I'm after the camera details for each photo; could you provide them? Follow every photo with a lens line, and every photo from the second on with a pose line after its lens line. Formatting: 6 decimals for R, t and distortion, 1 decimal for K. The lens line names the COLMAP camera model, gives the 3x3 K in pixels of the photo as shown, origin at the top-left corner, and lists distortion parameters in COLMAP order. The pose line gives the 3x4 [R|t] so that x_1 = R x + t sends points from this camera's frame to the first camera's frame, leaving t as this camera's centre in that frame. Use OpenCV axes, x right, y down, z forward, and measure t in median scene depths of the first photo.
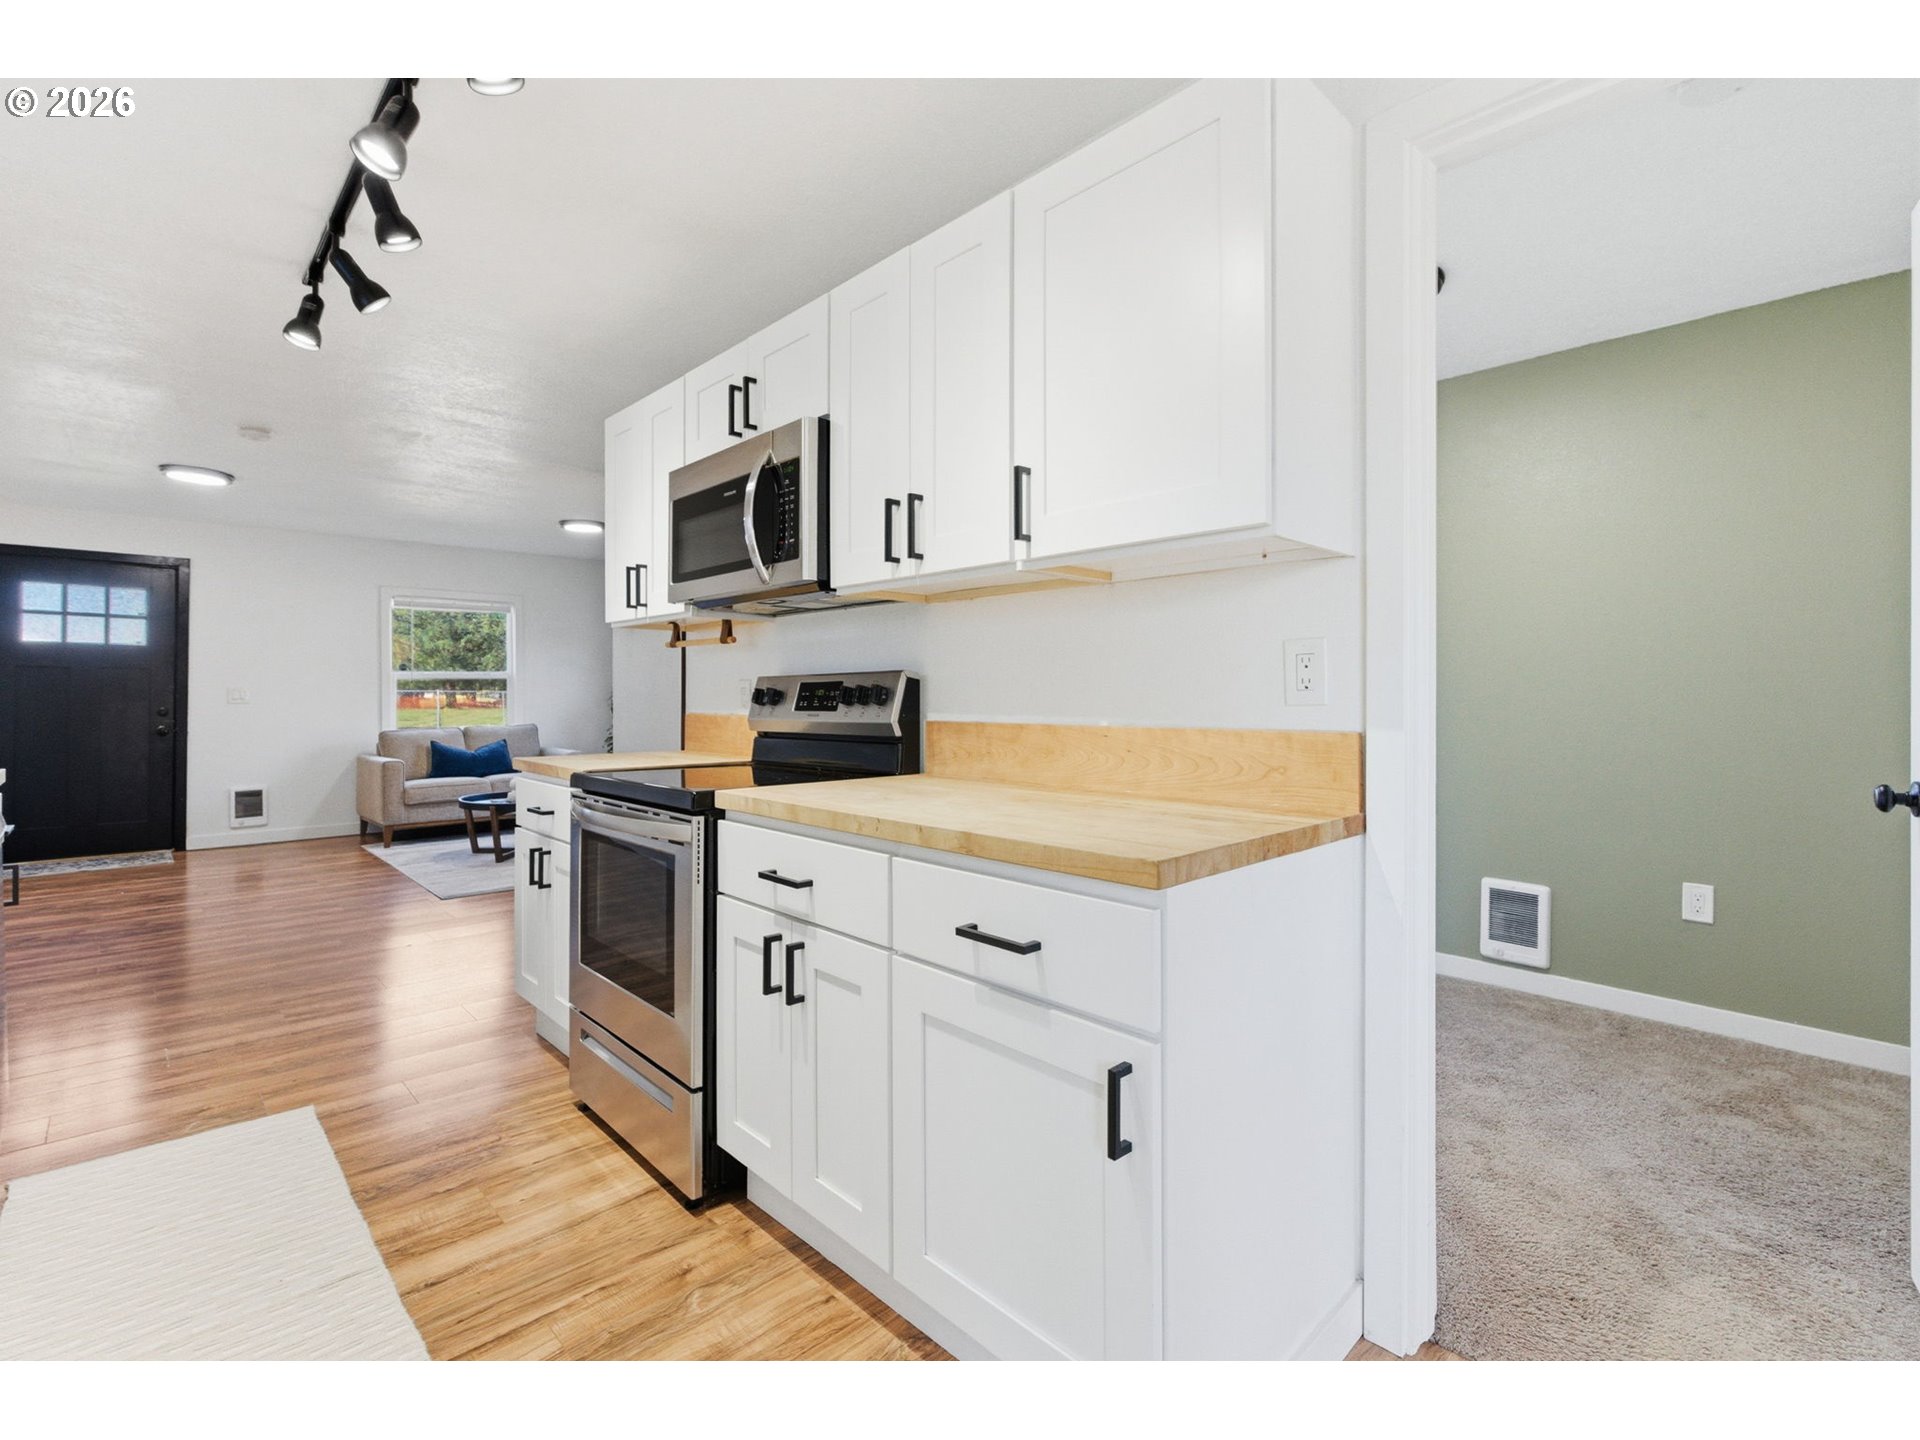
lens RADIAL K [[866.3, 0, 961.7], [0, 866.3, 701.9], [0, 0, 1]] dist [-0.004092, 0.000049]
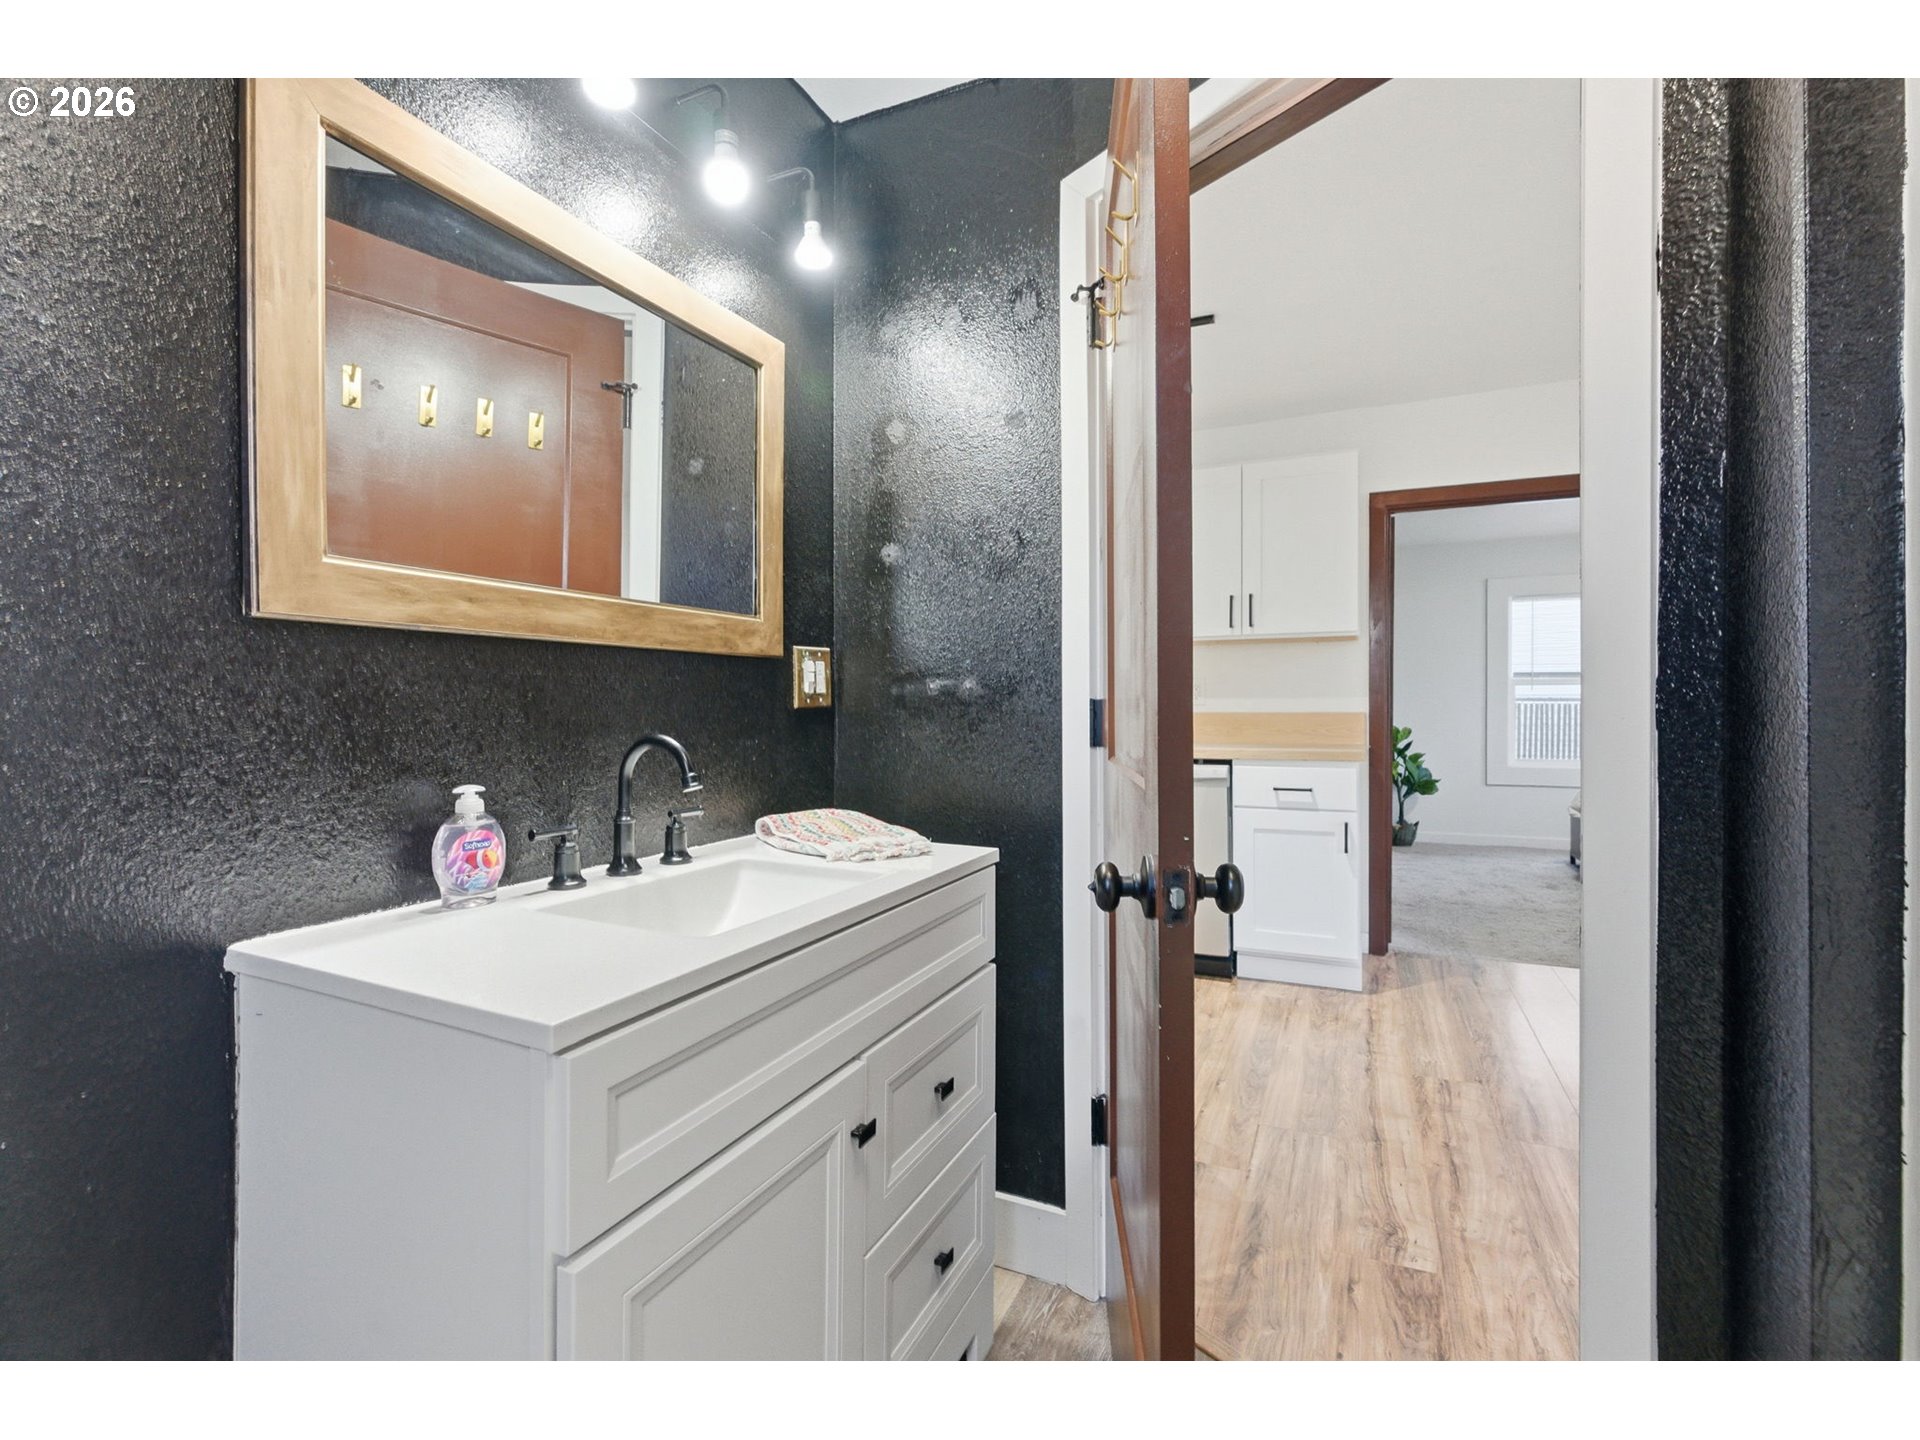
lens RADIAL K [[866.3, 0, 961.7], [0, 866.3, 701.9], [0, 0, 1]] dist [-0.004092, 0.000049]
pose [[-0.931759, 0.001996, -0.363072, -0.026099], [-0.001127, 0.999964, 0.008390, -0.001600], [0.363076, 0.008227, -0.931723, 0.773864]]
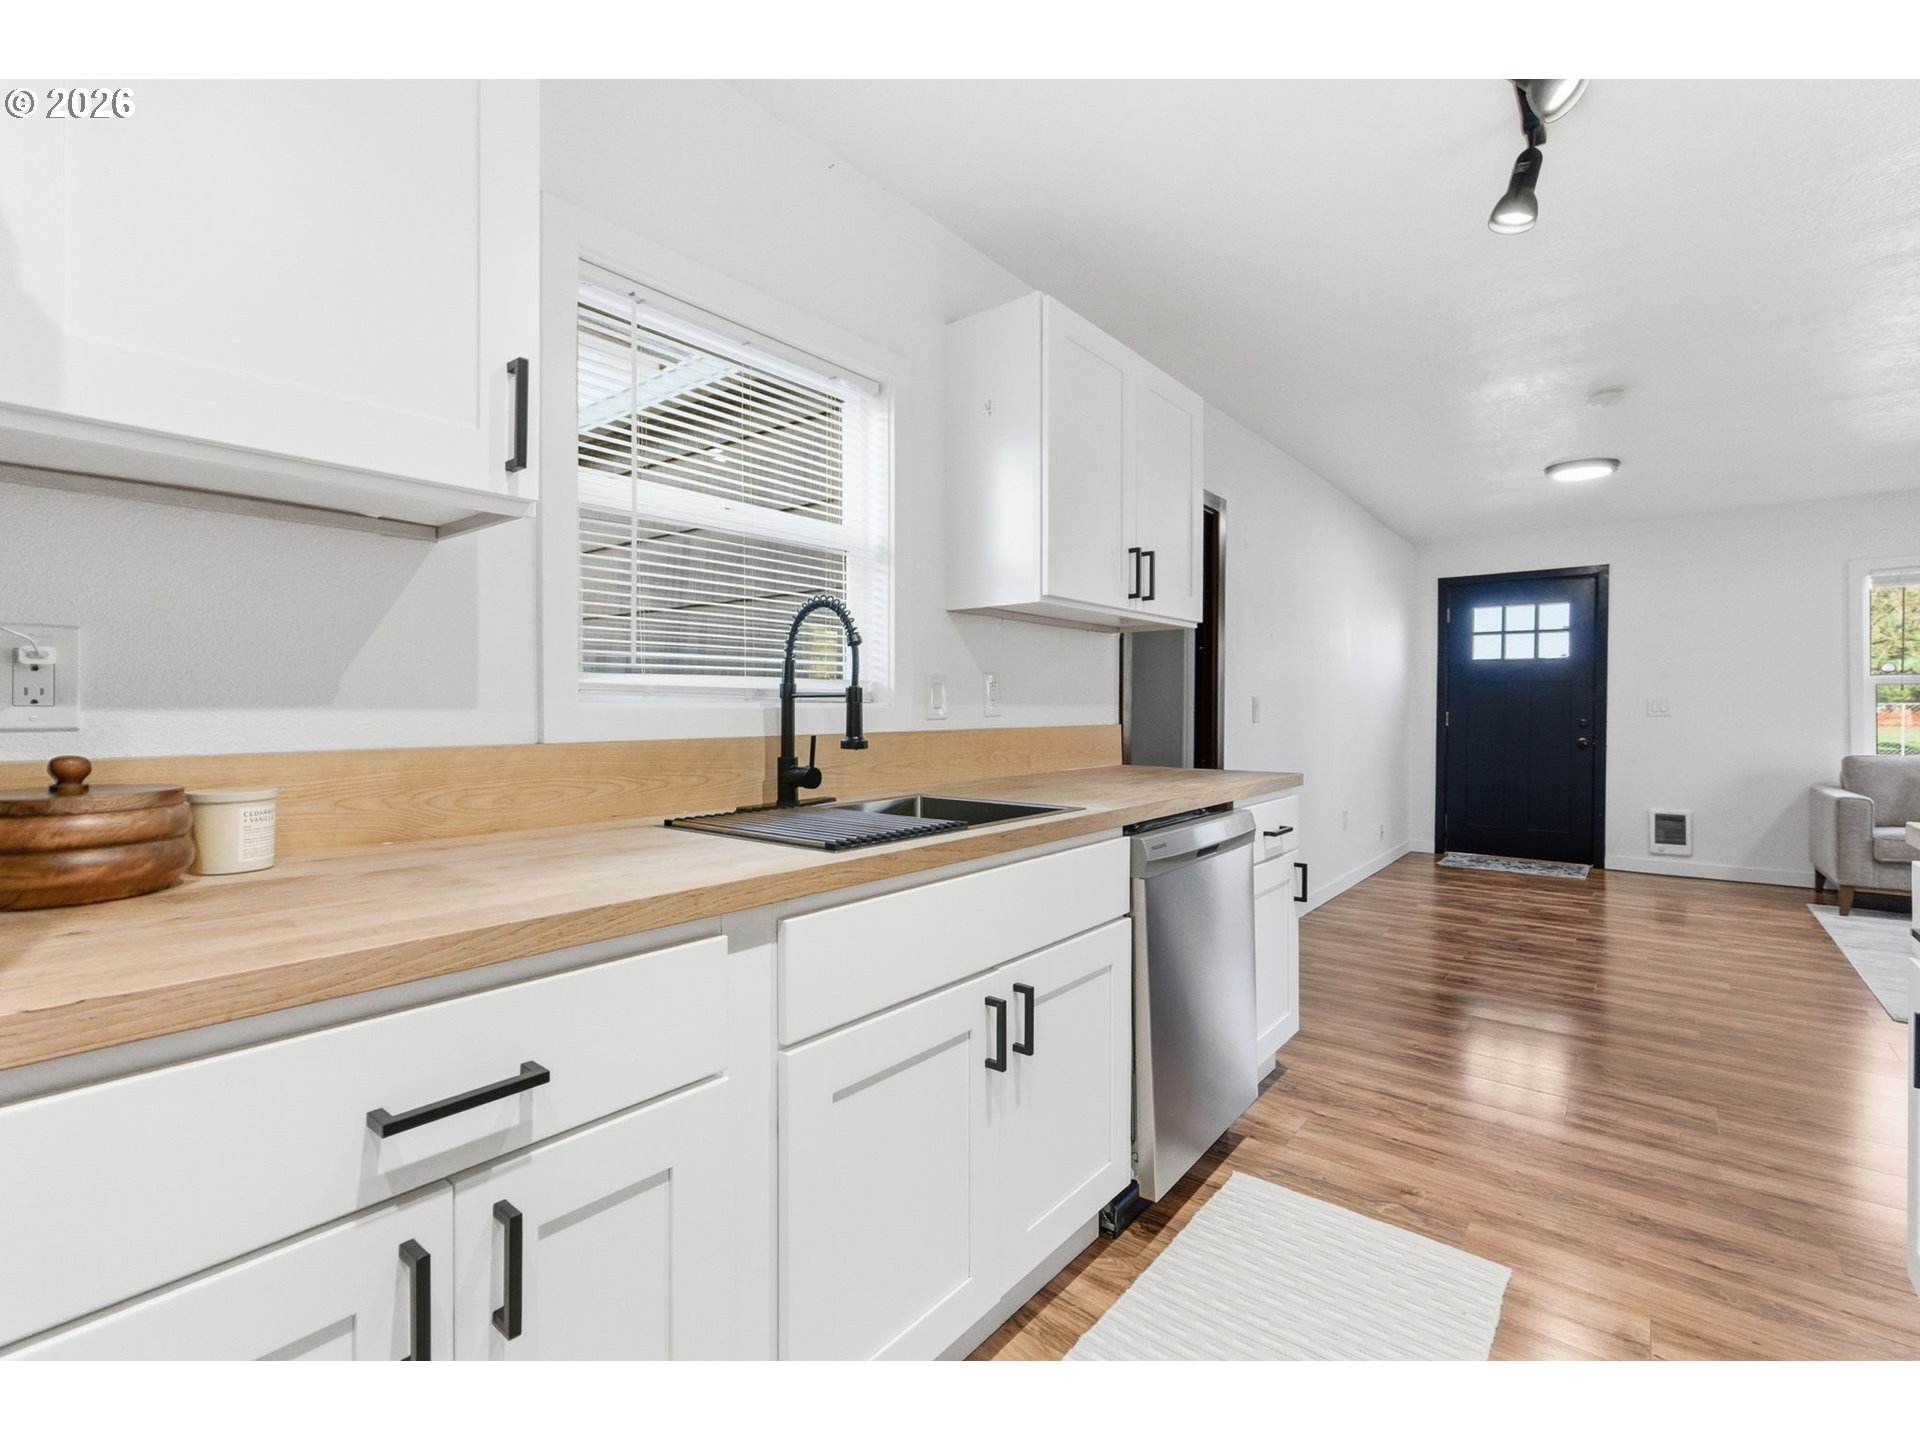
lens RADIAL K [[866.3, 0, 961.7], [0, 866.3, 701.9], [0, 0, 1]] dist [-0.004092, 0.000049]
pose [[0.125807, -0.007559, -0.992026, -0.036126], [-0.010498, 0.999905, -0.008951, 0.002648], [0.991999, 0.011540, 0.125716, 0.171790]]
